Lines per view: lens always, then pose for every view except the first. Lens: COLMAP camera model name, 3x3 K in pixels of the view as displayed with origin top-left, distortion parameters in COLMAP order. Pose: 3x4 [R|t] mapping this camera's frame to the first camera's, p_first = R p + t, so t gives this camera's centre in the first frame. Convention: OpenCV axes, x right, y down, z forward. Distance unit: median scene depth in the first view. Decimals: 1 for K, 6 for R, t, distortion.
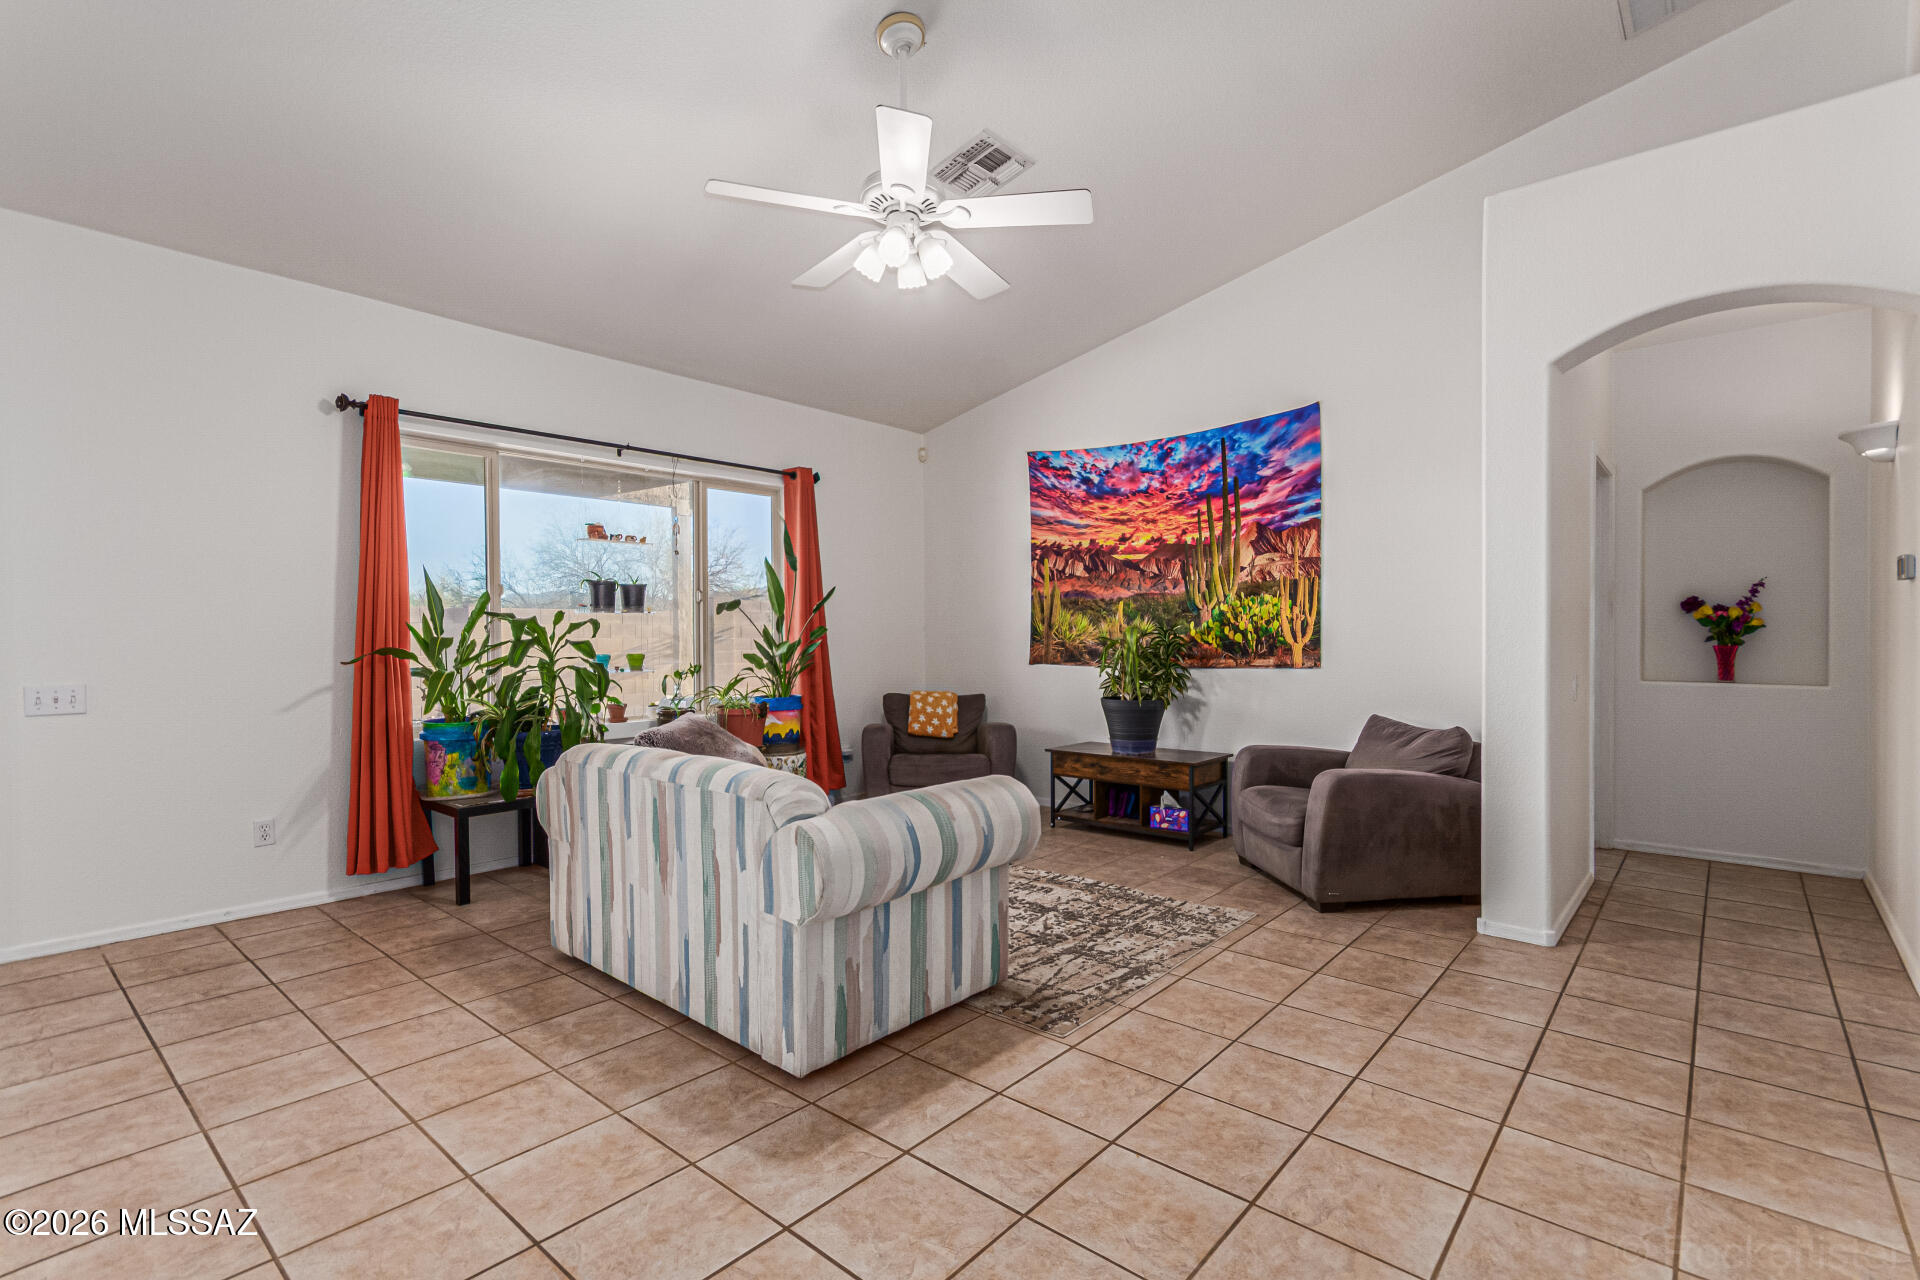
lens RADIAL K [[888.6, 0, 967.8], [0, 888.6, 647.6], [0, 0, 1]] dist [0.004636, 0.000275]
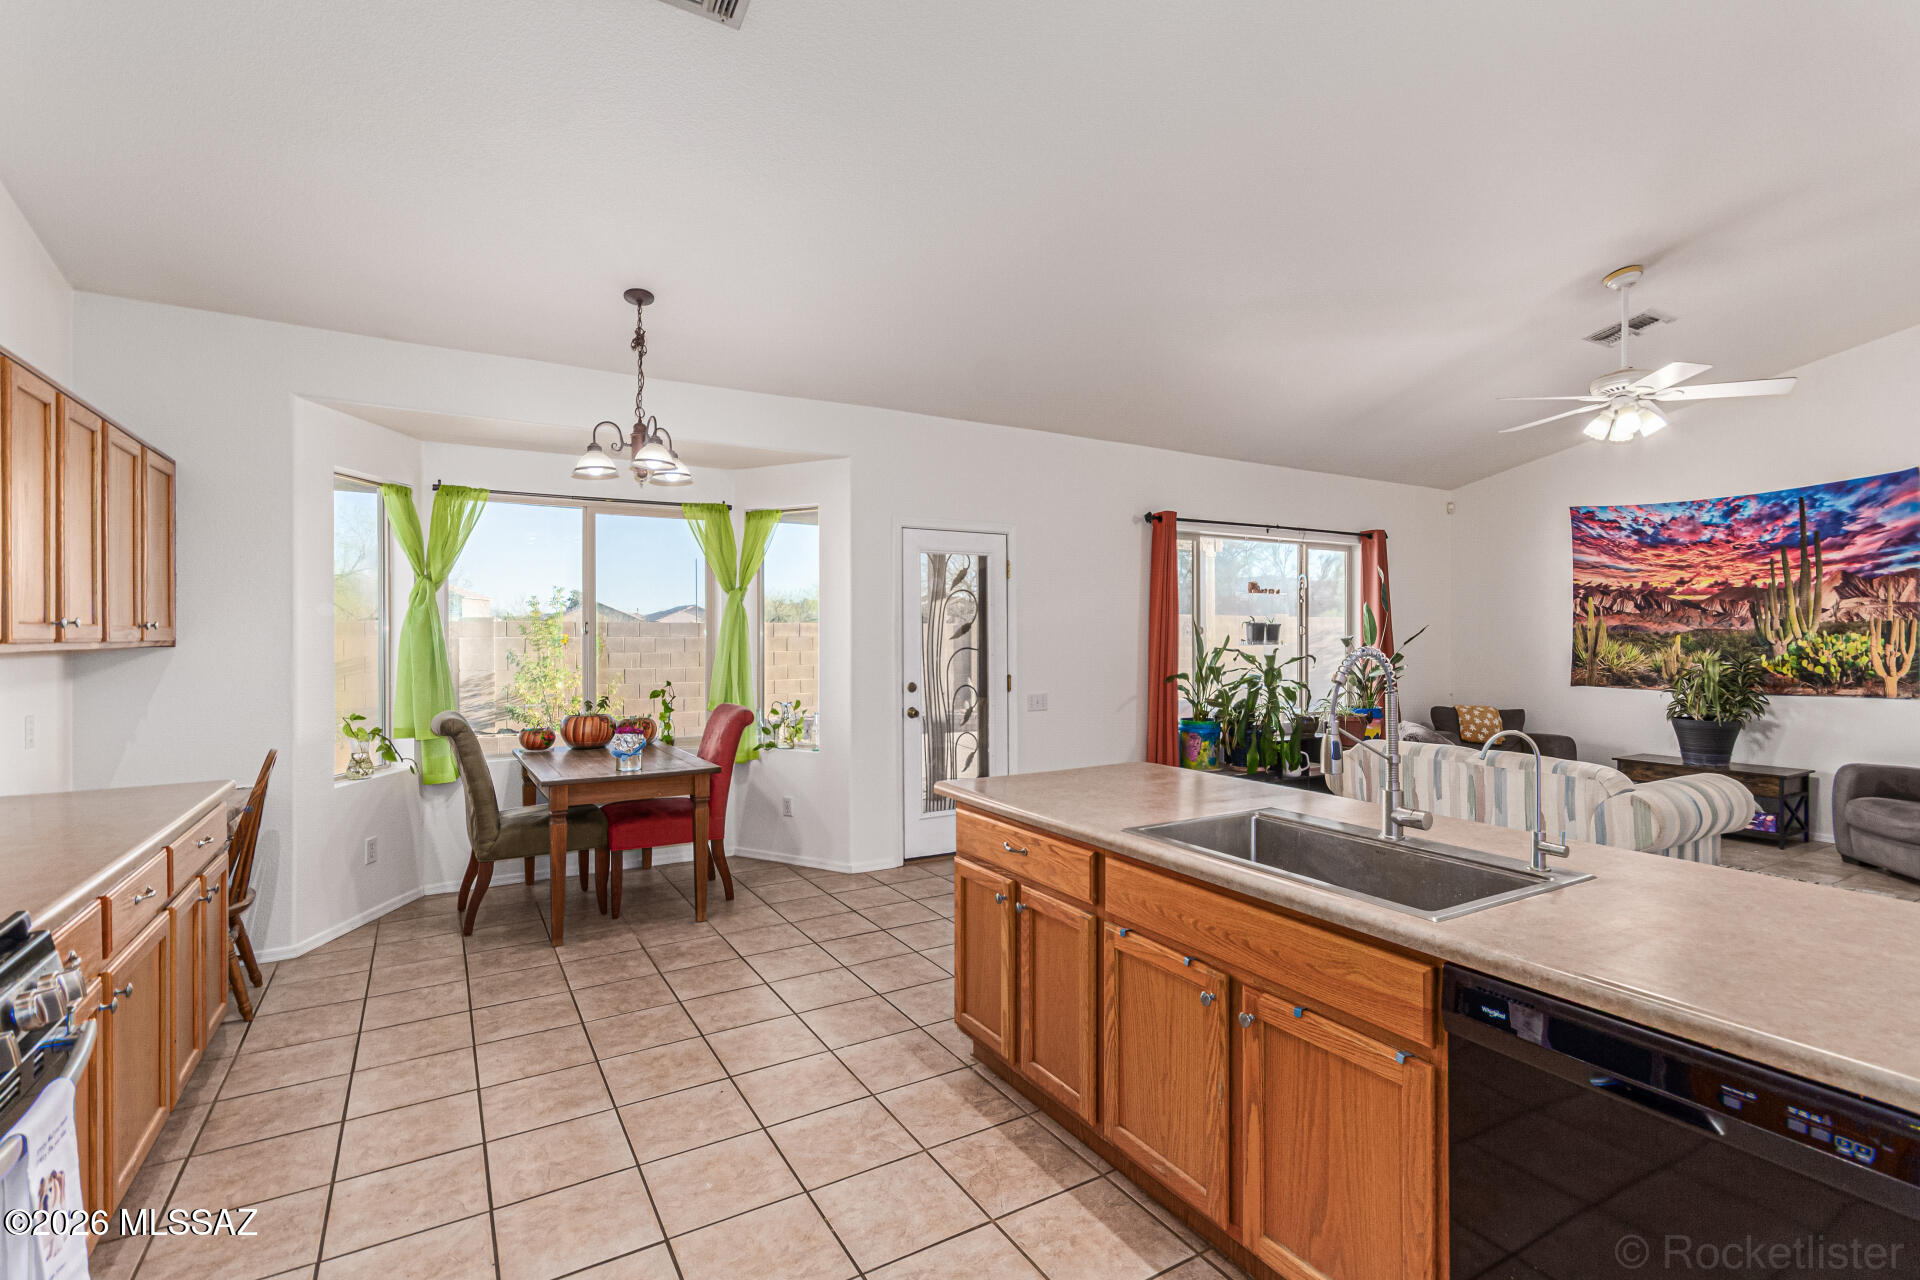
lens RADIAL K [[888.6, 0, 964.9], [0, 888.6, 638.8], [0, 0, 1]] dist [0.004636, 0.000275]
pose [[0.949364, 0.006520, -0.314111, -0.379312], [-0.009589, 0.999920, -0.008227, -0.030842], [0.314032, 0.010822, 0.949351, -0.443107]]
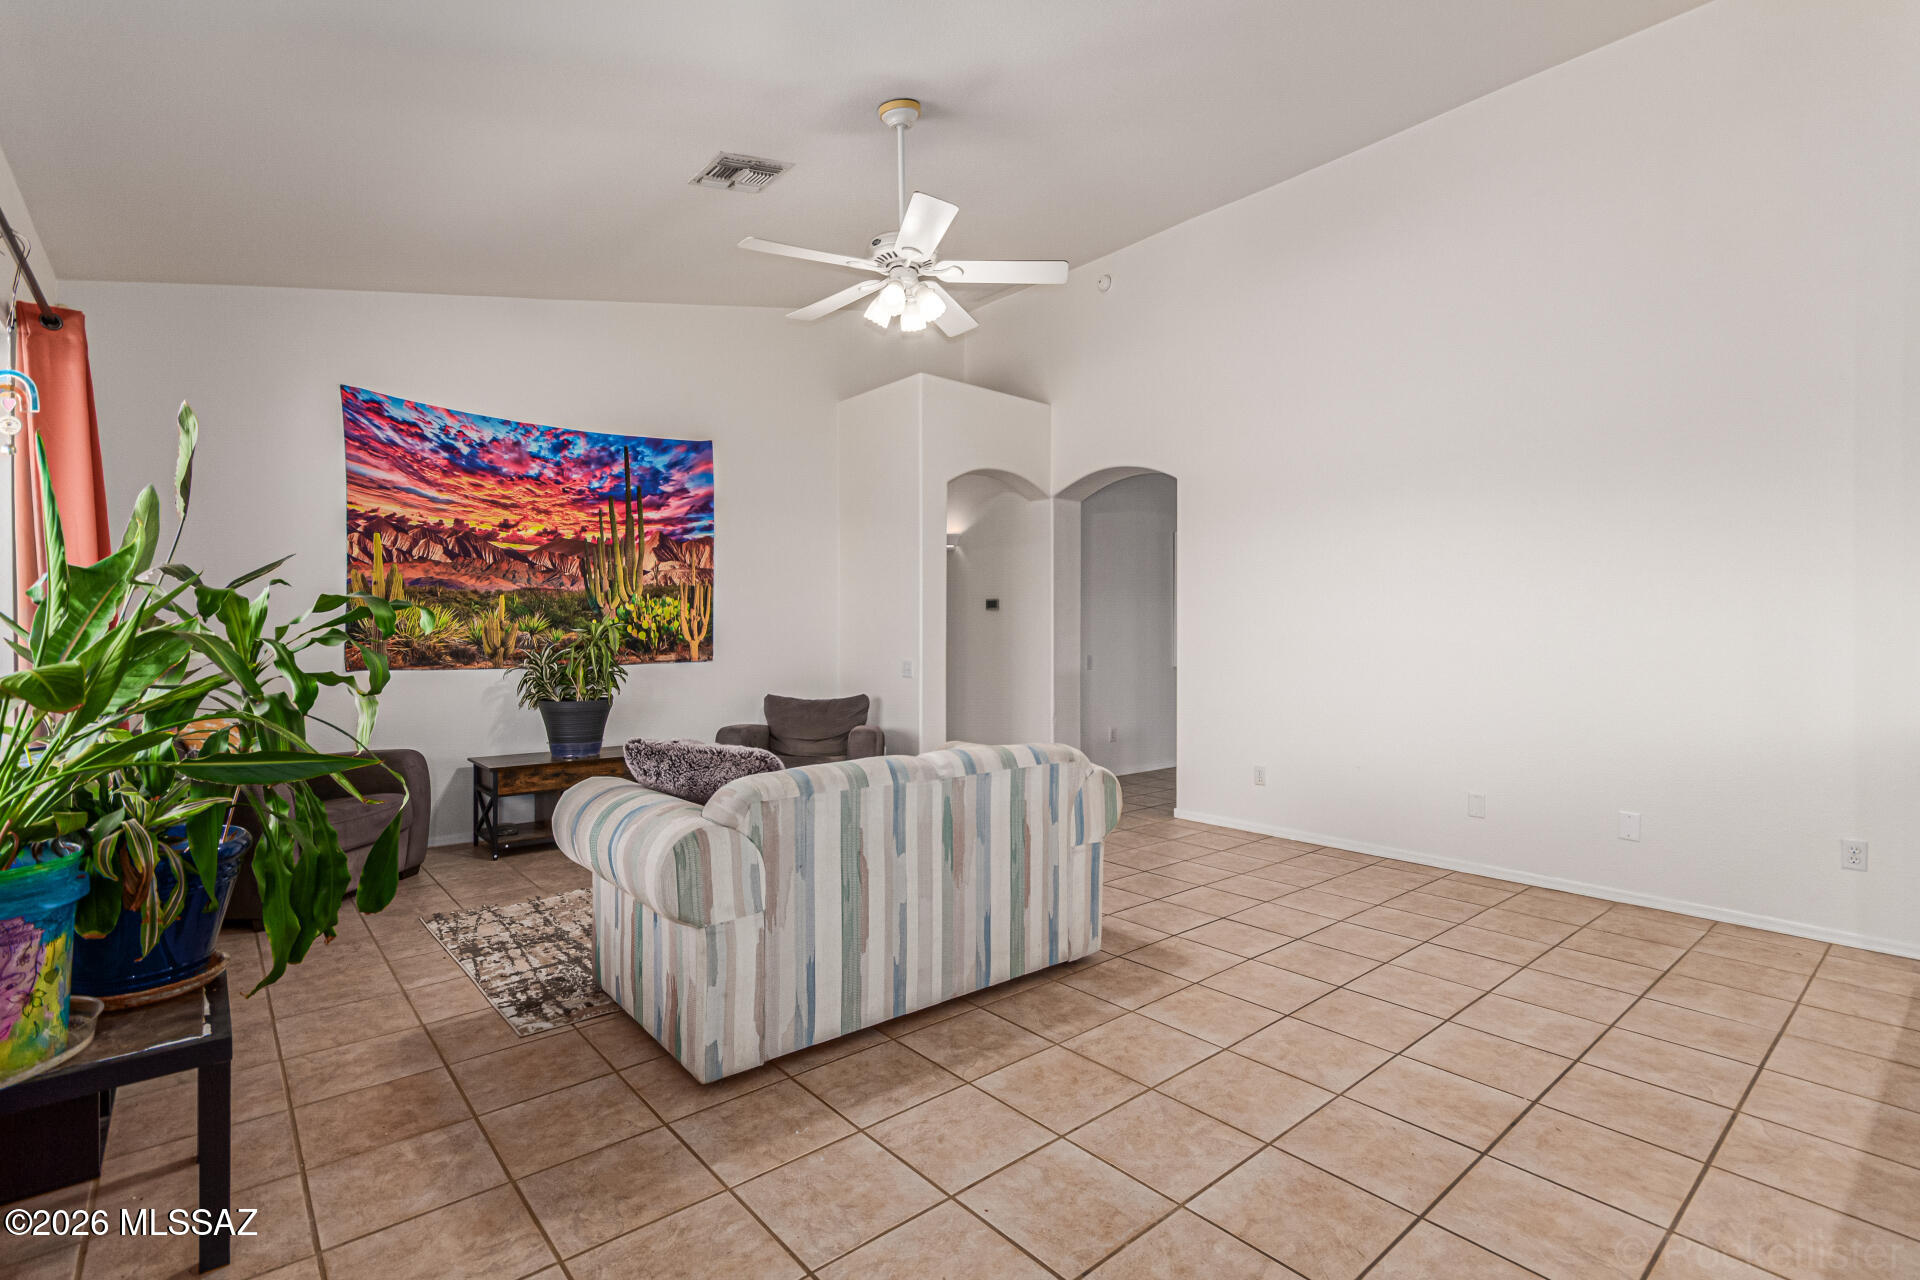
lens RADIAL K [[888.6, 0, 994.7], [0, 888.6, 640.6], [0, 0, 1]] dist [0.004636, 0.000275]
pose [[0.134660, -0.005130, 0.990879, -0.695211], [0.011084, 0.999932, 0.003671, -0.004483], [-0.990830, 0.010488, 0.134707, 0.423974]]
